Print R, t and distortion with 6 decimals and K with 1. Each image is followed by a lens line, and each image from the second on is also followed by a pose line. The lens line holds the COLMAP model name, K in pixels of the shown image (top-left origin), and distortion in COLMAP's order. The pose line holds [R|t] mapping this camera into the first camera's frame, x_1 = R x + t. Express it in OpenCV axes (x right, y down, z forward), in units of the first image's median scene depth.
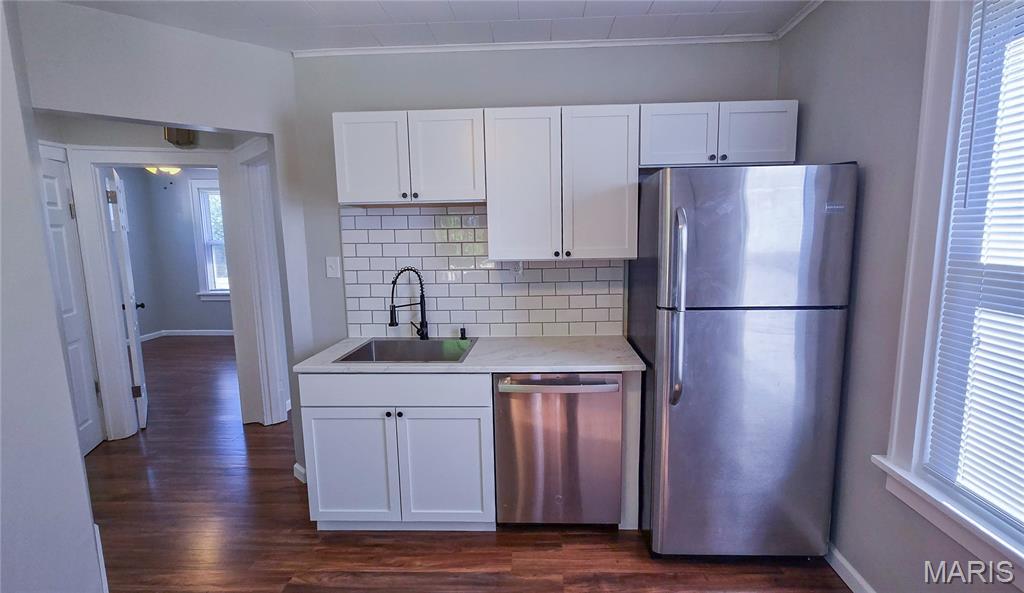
lens RADIAL K [[479.6, 0, 512.0], [0, 479.6, 296.5], [0, 0, 1]] dist [0.000900, 0.000355]
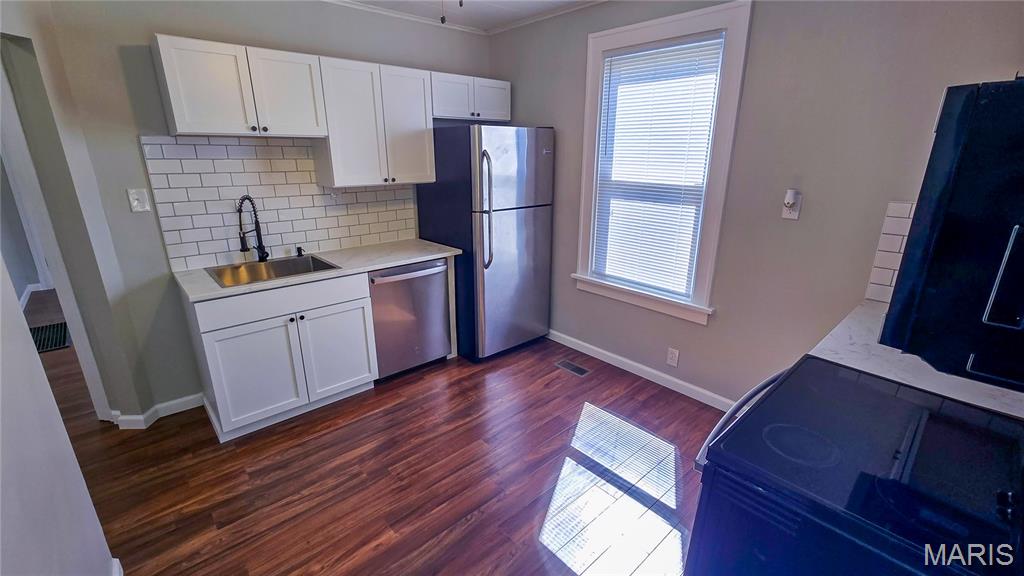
lens RADIAL K [[442.7, 0, 512.0], [0, 442.7, 288.0], [0, 0, 1]] dist [-0.002967, -0.000366]
pose [[0.714505, -0.187950, 0.673912, -0.561860], [0.079088, 0.978764, 0.189119, 0.001048], [-0.695145, -0.081829, 0.714197, -0.160948]]
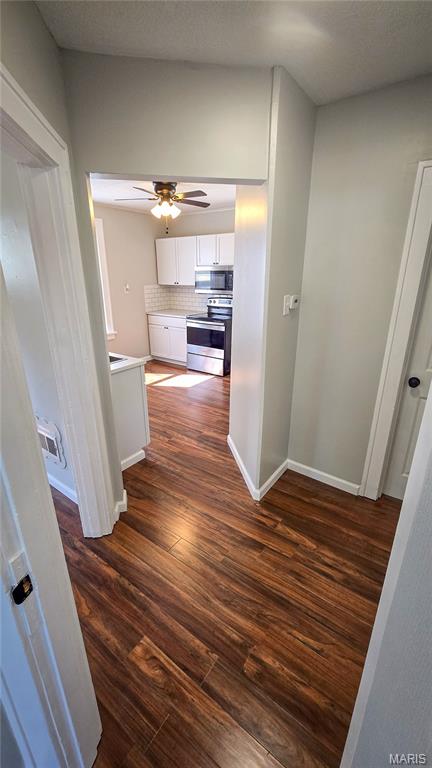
lens RADIAL K [[332.0, 0, 216.0], [0, 332.0, 384.0], [0, 0, 1]] dist [-0.002967, -0.000366]
pose [[-0.835511, -0.164423, 0.524297, -1.257425], [0.093996, 0.897344, 0.431205, -0.276358], [-0.541375, 0.409558, -0.734286, 1.673461]]
